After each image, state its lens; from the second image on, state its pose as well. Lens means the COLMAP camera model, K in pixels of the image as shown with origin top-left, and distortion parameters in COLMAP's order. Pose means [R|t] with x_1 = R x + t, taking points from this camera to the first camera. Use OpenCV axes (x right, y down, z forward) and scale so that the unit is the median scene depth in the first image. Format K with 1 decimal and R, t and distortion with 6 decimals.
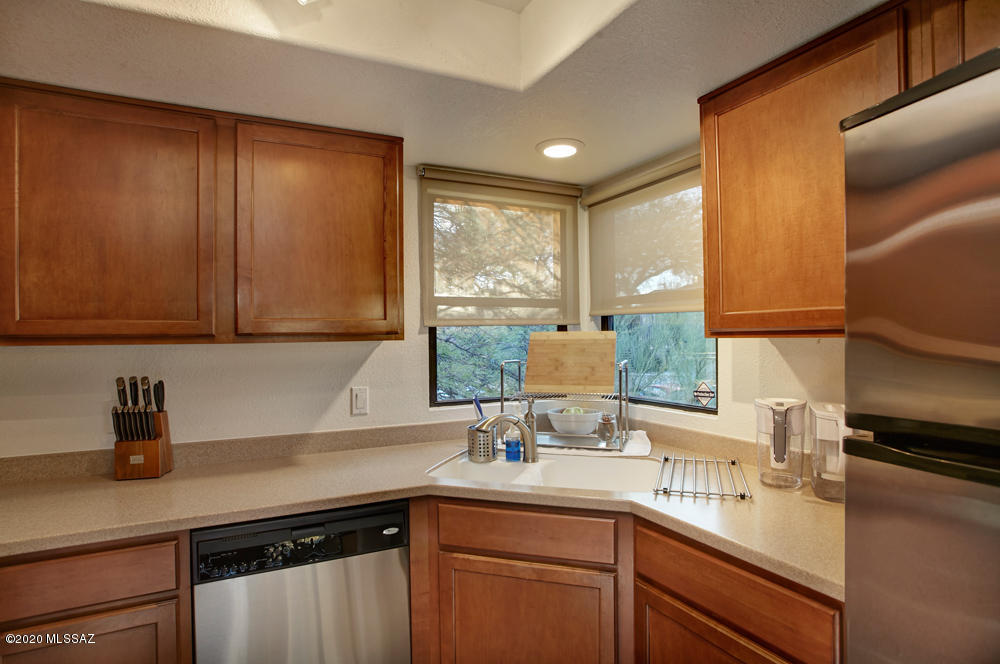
lens RADIAL K [[535.5, 0, 500.3], [0, 535.5, 334.7], [0, 0, 1]] dist [-0.049877, 0.011285]
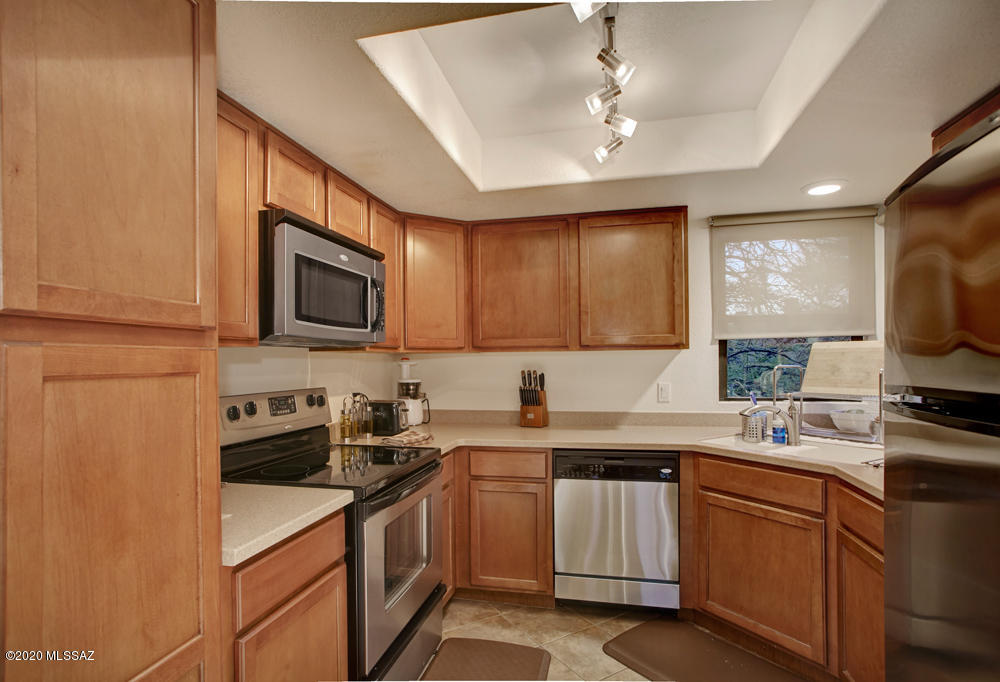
lens RADIAL K [[531.7, 0, 500.7], [0, 531.7, 347.1], [0, 0, 1]] dist [-0.035804, 0.000335]
pose [[0.776968, -0.010790, -0.629447, 0.357858], [0.005444, 0.999931, -0.010421, 0.019833], [0.629516, 0.004670, 0.776973, -0.459859]]
